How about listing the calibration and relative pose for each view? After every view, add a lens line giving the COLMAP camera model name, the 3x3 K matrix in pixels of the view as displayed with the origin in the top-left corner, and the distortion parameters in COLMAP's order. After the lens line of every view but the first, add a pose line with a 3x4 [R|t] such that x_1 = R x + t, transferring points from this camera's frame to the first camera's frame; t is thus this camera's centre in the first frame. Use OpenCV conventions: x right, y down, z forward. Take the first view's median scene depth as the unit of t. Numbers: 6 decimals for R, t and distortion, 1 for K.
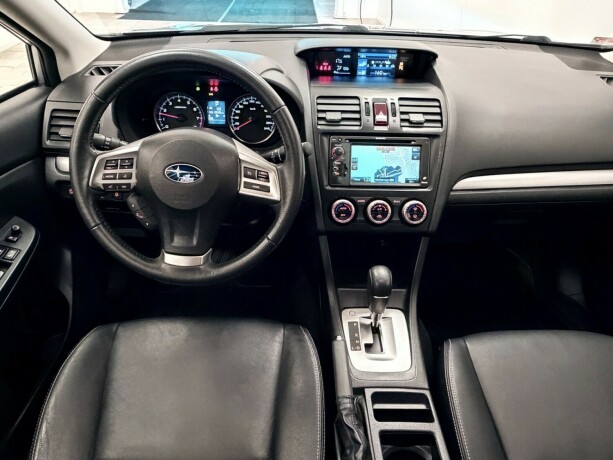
lens RADIAL K [[485.5, 0, 305.7], [0, 485.5, 216.9], [0, 0, 1]] dist [-0.002356, -0.002618]
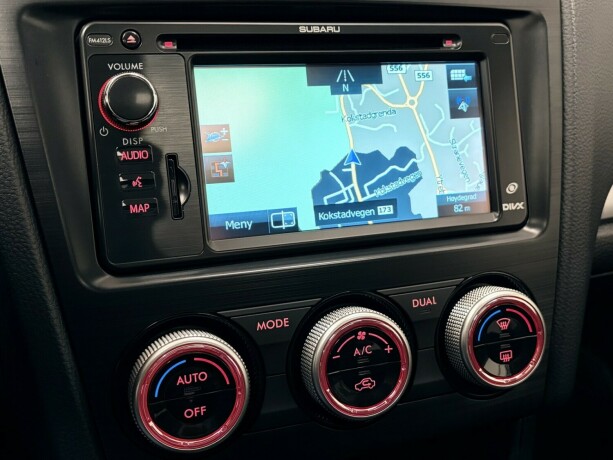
lens RADIAL K [[669.2, 0, 306.5], [0, 669.2, 230.0], [0, 0, 1]] dist [0.068792, -0.022057]
pose [[0.947037, -0.113119, 0.300540, 0.045344], [0.133301, 0.989939, -0.047446, -0.056806], [-0.292149, 0.084995, 0.952589, 0.709150]]
